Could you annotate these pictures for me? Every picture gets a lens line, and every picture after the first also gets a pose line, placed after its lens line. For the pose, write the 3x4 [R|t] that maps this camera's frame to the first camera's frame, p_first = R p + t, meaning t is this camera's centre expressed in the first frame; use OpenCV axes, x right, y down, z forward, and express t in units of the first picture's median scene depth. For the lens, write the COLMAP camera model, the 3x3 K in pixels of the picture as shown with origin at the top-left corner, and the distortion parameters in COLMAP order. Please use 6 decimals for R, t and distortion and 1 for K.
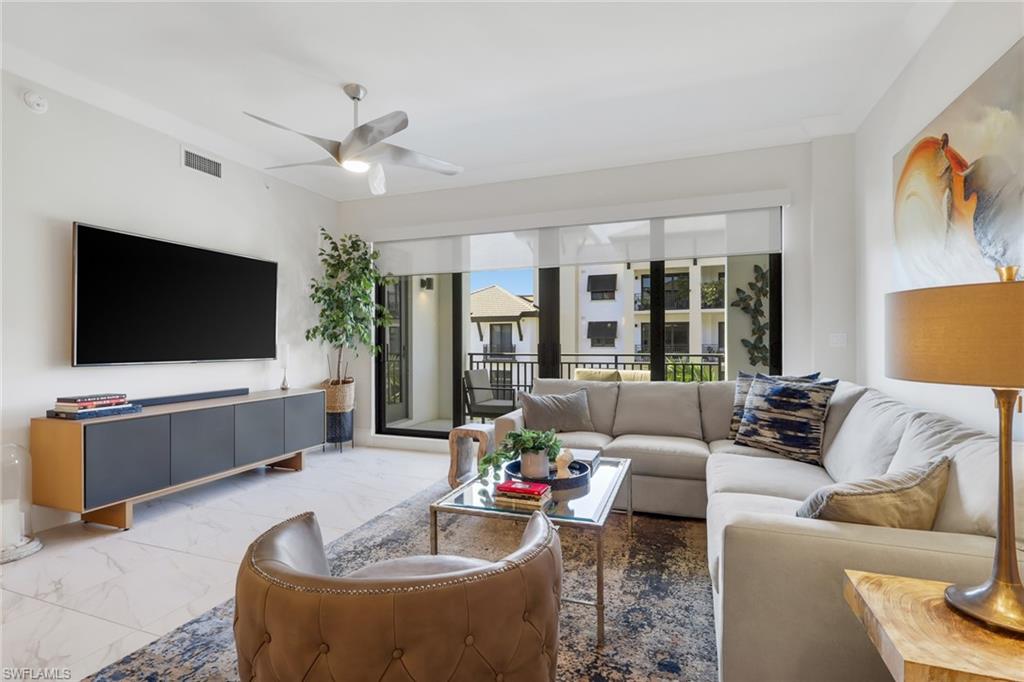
lens RADIAL K [[478.8, 0, 508.2], [0, 478.8, 343.3], [0, 0, 1]] dist [-0.002936, 0.001777]
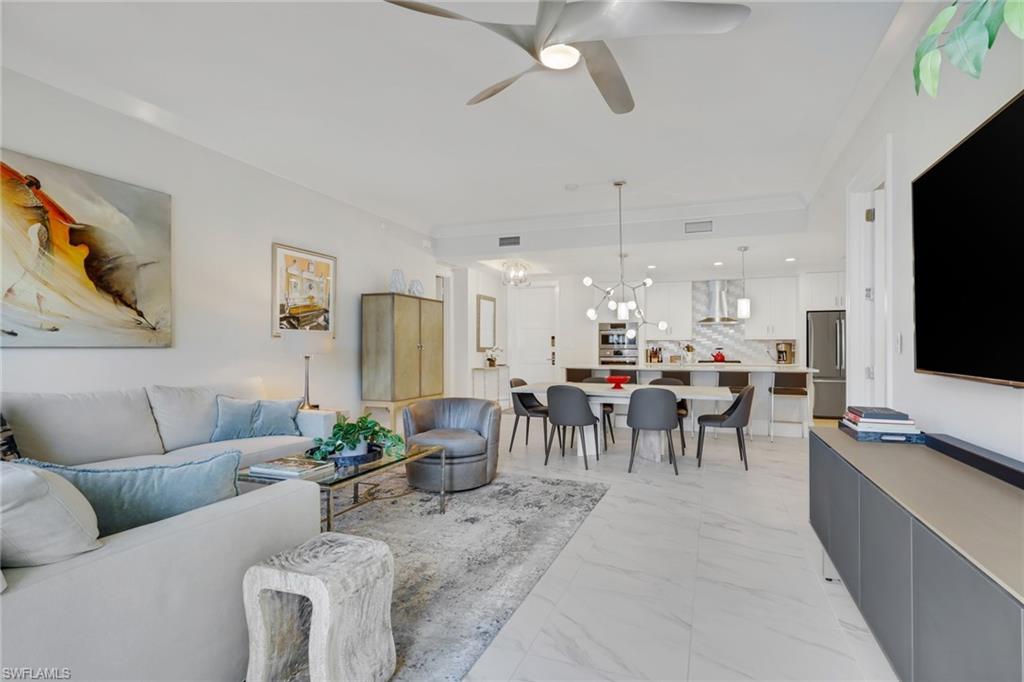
lens RADIAL K [[478.8, 0, 535.7], [0, 478.8, 357.3], [0, 0, 1]] dist [-0.002936, 0.001777]
pose [[-0.999943, 0.001530, -0.010583, -0.211208], [0.001318, 0.999799, 0.020025, 0.006525], [0.010611, 0.020010, -0.999743, 1.217250]]
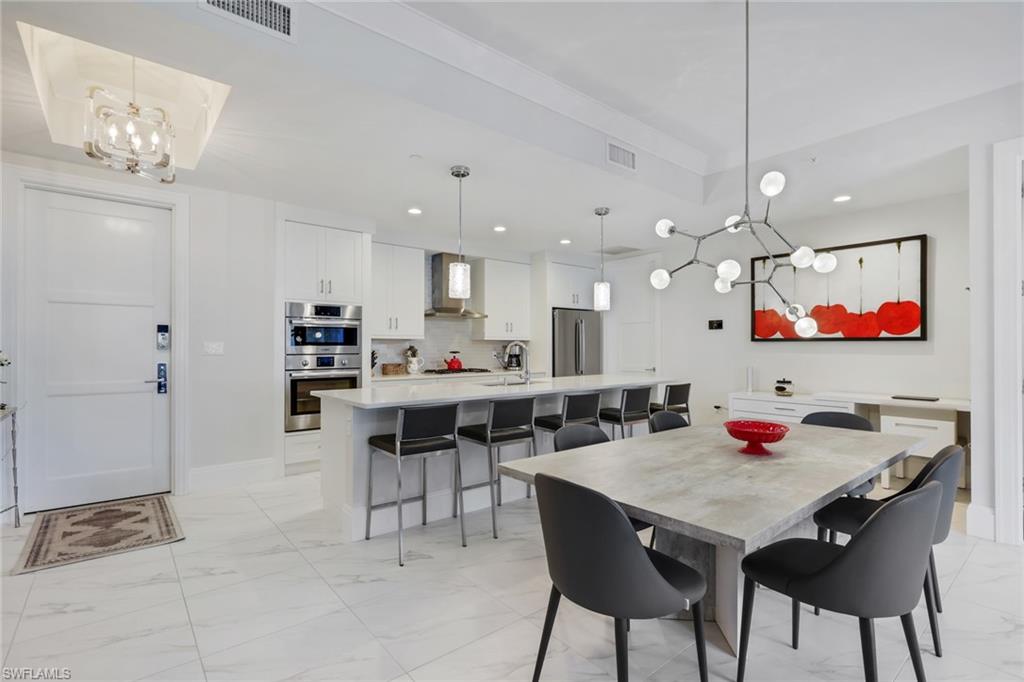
lens RADIAL K [[478.8, 0, 517.0], [0, 478.8, 347.1], [0, 0, 1]] dist [-0.002936, 0.001777]
pose [[-0.490556, 0.000172, -0.871410, 0.124991], [0.000664, 1.000000, -0.000176, -0.003493], [0.871410, -0.000665, -0.490556, 0.088213]]
